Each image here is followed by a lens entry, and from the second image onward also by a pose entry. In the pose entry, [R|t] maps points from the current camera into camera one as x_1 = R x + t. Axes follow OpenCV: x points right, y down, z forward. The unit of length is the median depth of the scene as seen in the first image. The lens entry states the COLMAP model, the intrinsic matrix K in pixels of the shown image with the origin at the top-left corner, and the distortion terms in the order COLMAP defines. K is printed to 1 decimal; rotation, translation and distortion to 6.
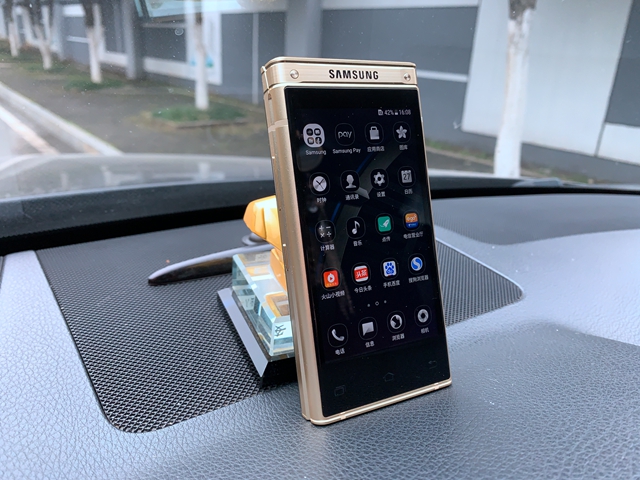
lens RADIAL K [[508.6, 0, 322.4], [0, 508.6, 235.5], [0, 0, 1]] dist [-0.006044, 0.001344]
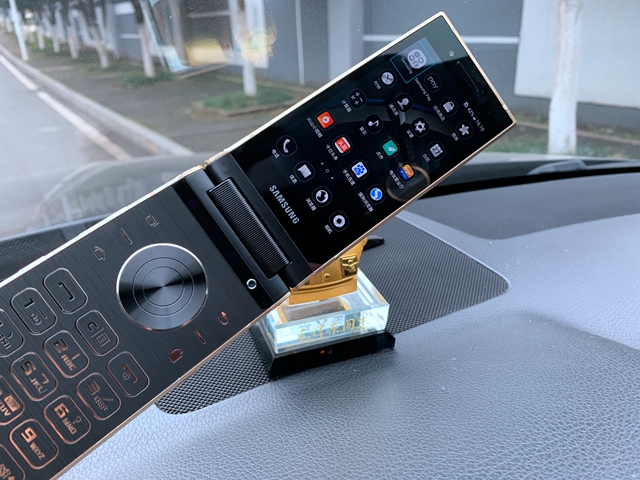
lens RADIAL K [[511.8, 0, 319.3], [0, 511.8, 234.4], [0, 0, 1]] dist [-0.003466, 0.002001]
pose [[0.990951, -0.053536, -0.123084, 0.110784], [0.059436, 0.997228, 0.044772, -0.070412], [0.120346, -0.051682, 0.991386, -0.156983]]
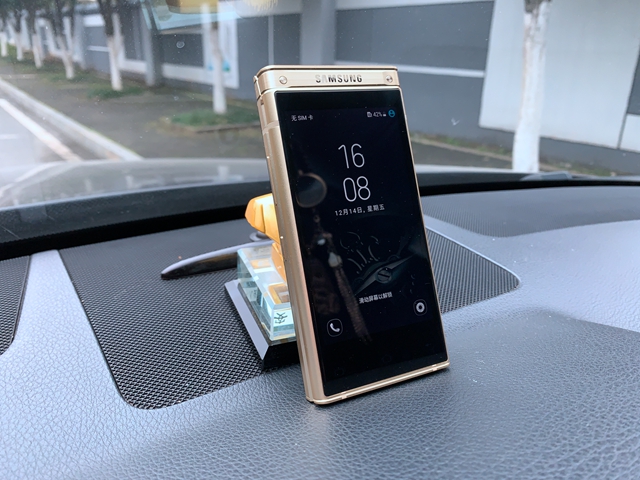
lens RADIAL K [[508.0, 0, 319.8], [0, 508.0, 237.2], [0, 0, 1]] dist [-0.002822, 0.000266]
pose [[0.998767, -0.020149, -0.045370, 0.033601], [0.020267, 0.999792, 0.002145, 0.009875], [0.045317, -0.003062, 0.998968, -0.045632]]
